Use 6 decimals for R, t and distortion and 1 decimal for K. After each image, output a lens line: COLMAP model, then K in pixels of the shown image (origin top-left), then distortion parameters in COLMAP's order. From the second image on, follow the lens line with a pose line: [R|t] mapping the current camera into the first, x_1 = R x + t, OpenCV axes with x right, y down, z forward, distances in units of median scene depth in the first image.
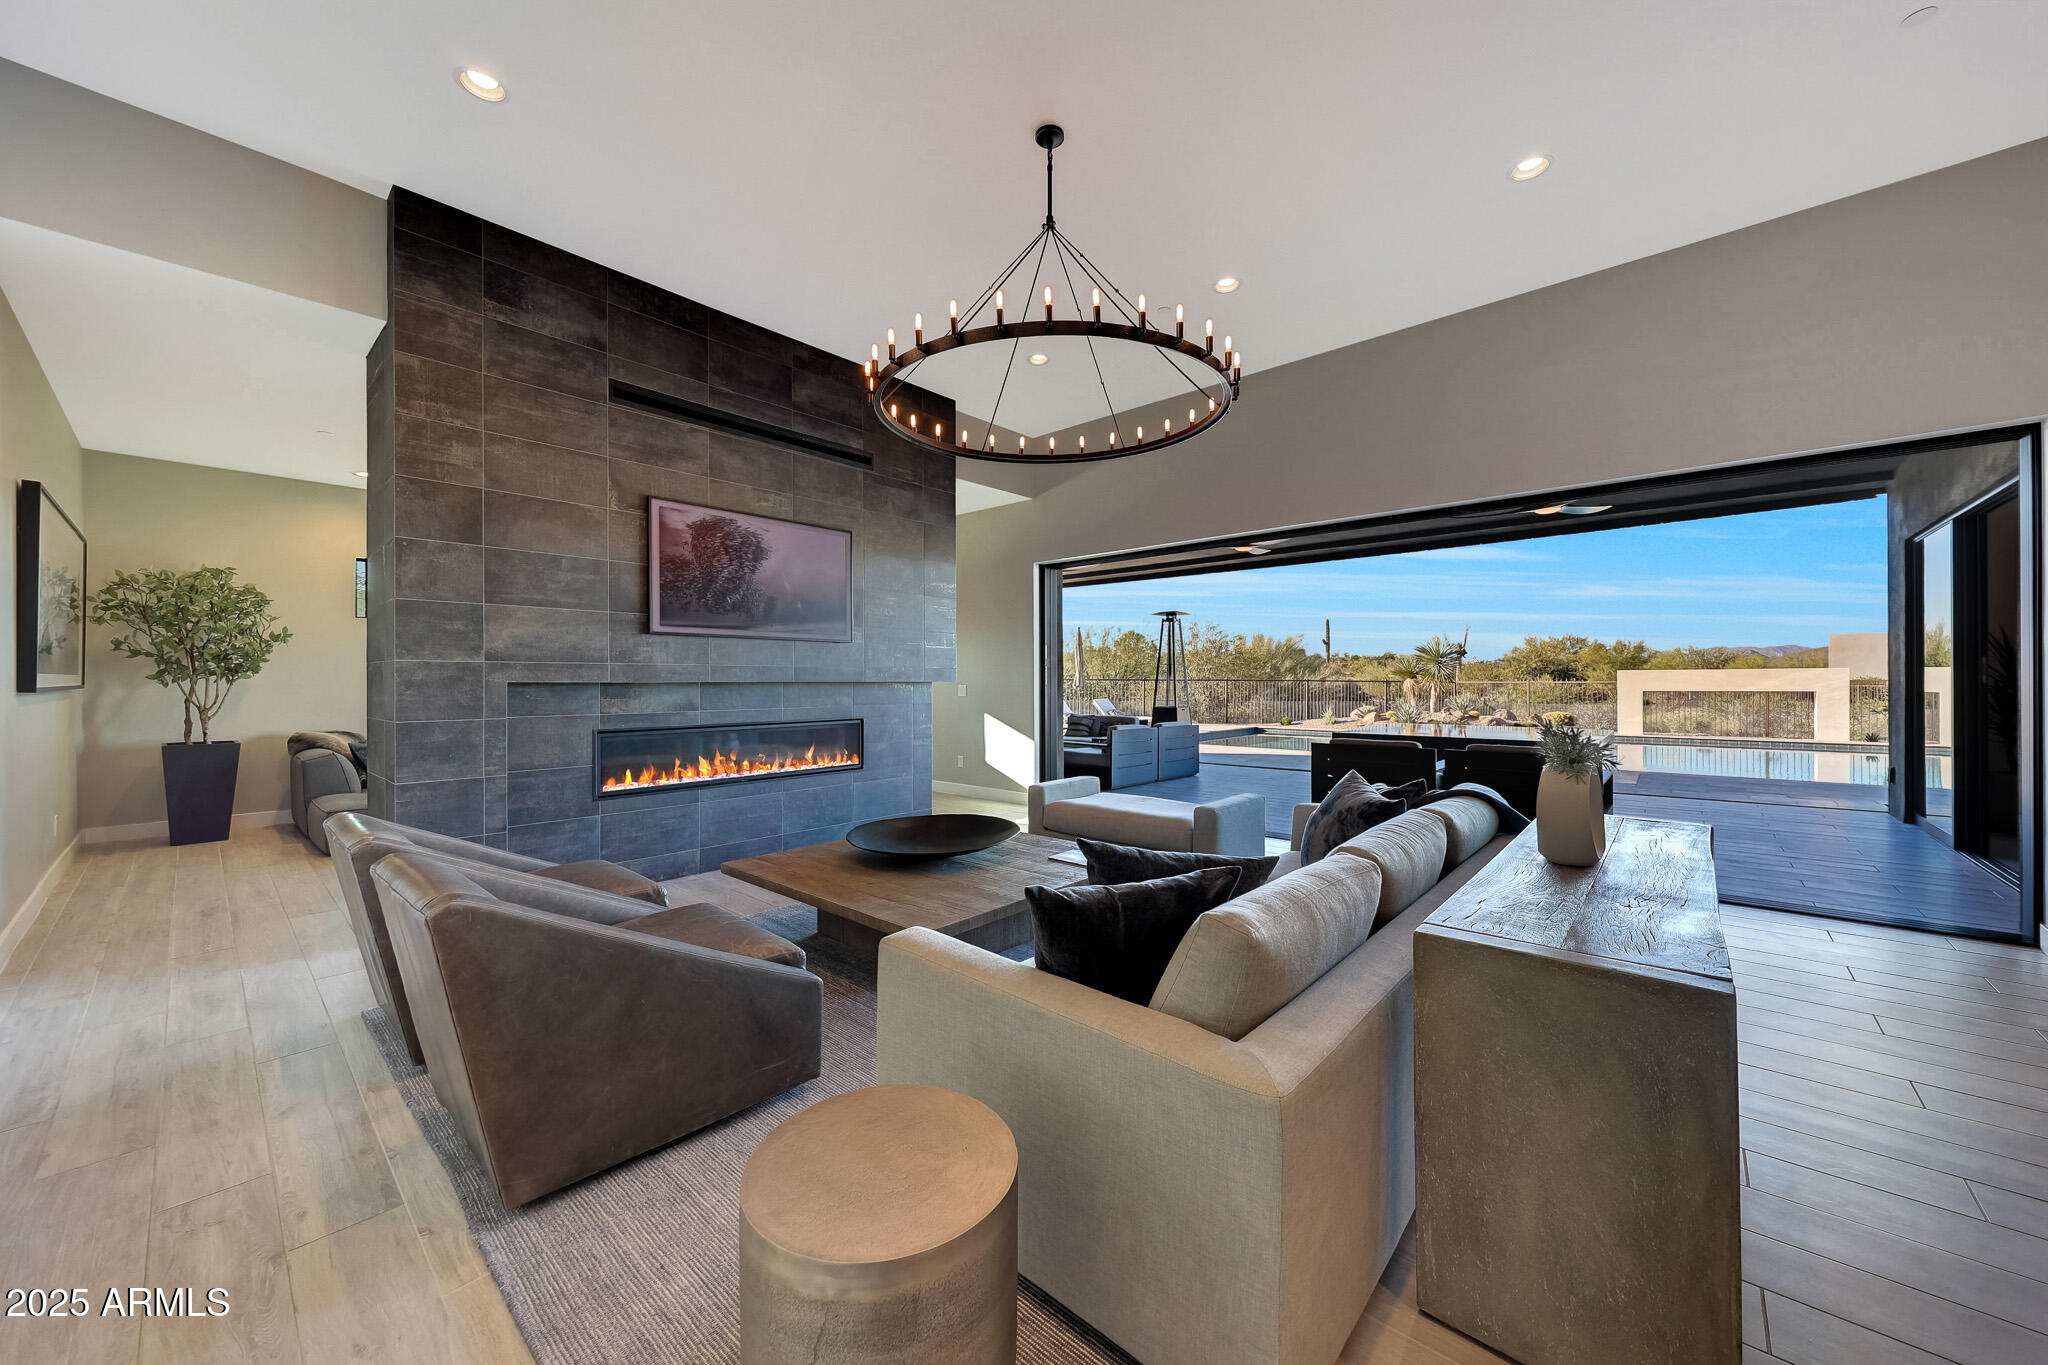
lens RADIAL K [[742.5, 0, 1025.1], [0, 742.5, 680.3], [0, 0, 1]] dist [0.002459, -0.000031]
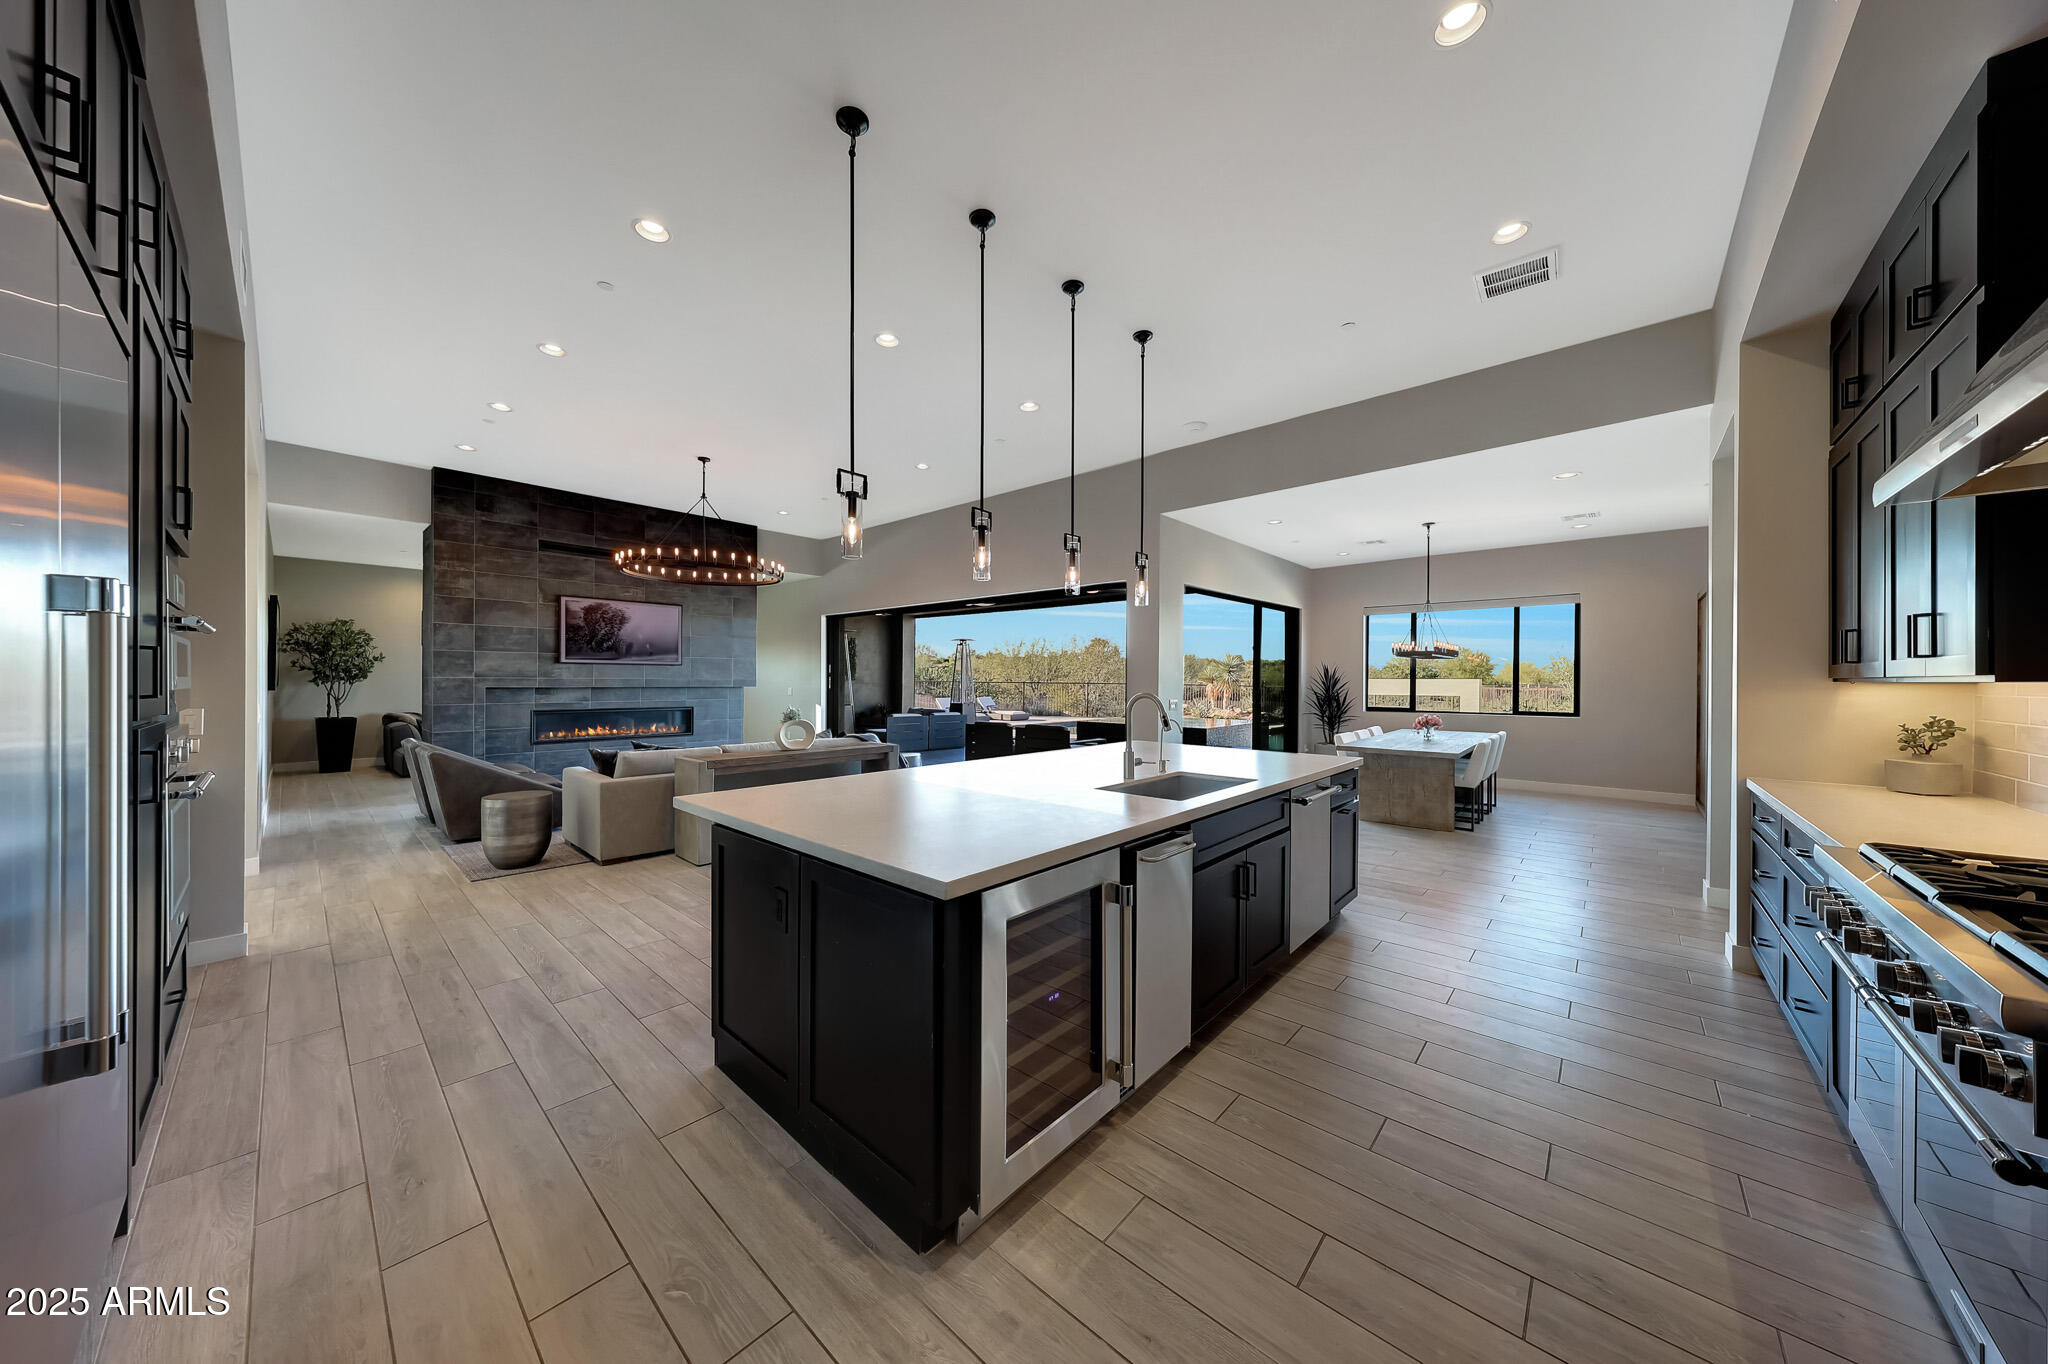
lens RADIAL K [[674.0, 0, 1015.0], [0, 674.0, 681.4], [0, 0, 1]] dist [-0.001308, -0.000005]
pose [[0.999800, 0.007782, -0.018448, 0.737261], [-0.007735, 0.999967, 0.002648, -0.026673], [0.018468, -0.002505, 0.999826, -0.778548]]
